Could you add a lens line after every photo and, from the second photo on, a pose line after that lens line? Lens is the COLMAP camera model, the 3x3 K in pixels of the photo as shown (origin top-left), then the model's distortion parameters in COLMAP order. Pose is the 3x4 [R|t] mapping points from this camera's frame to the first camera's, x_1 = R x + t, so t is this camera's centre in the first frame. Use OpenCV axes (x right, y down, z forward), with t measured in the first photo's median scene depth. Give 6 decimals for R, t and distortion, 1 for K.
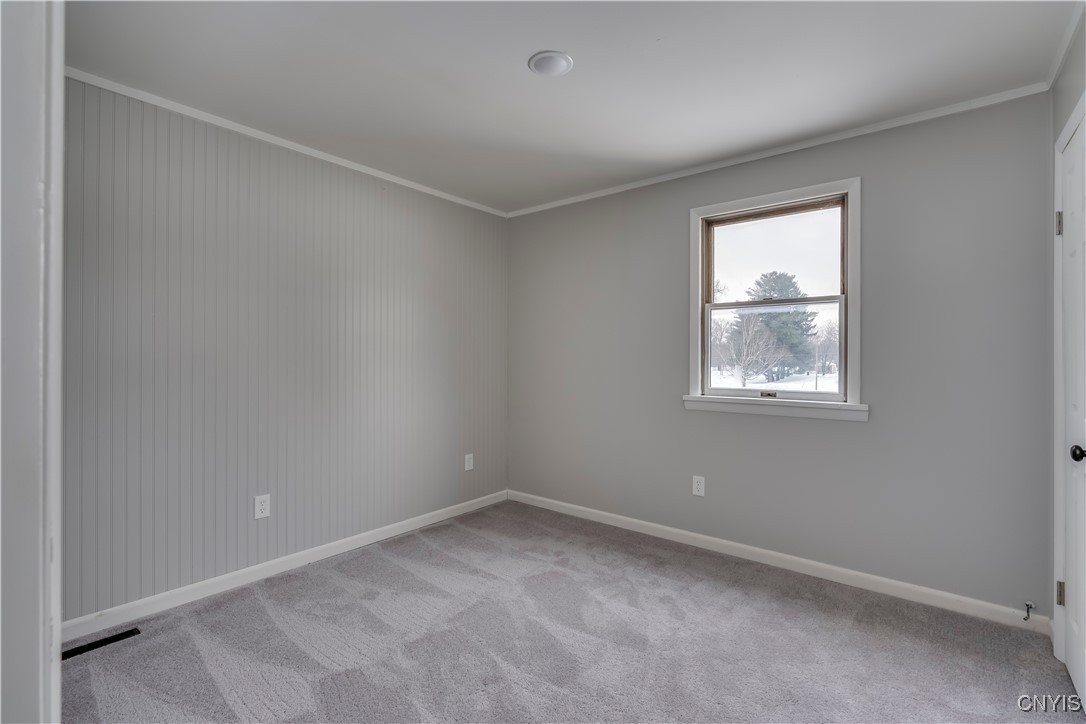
lens RADIAL K [[496.2, 0, 543.3], [0, 496.2, 358.8], [0, 0, 1]] dist [-0.004279, 0.000401]
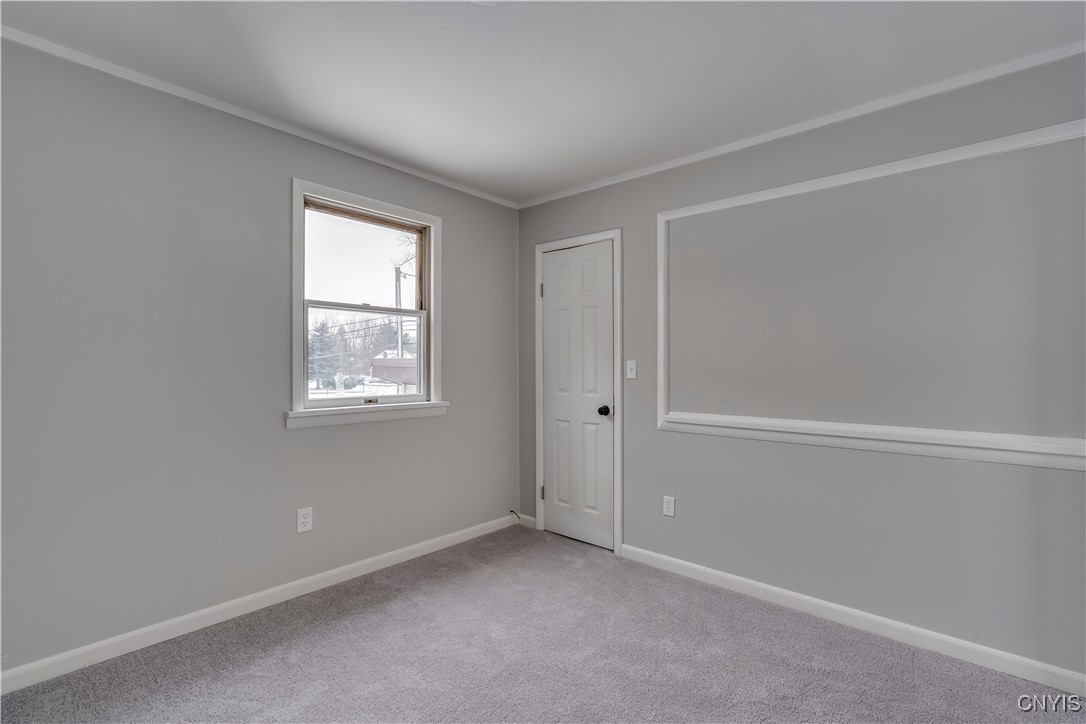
lens RADIAL K [[496.2, 0, 543.3], [0, 496.2, 358.8], [0, 0, 1]] dist [-0.004279, 0.000401]
pose [[0.049917, 0.001759, 0.998752, -0.536355], [-0.007323, 0.999972, -0.001395, -0.014170], [-0.998726, -0.007244, 0.049929, 0.617568]]
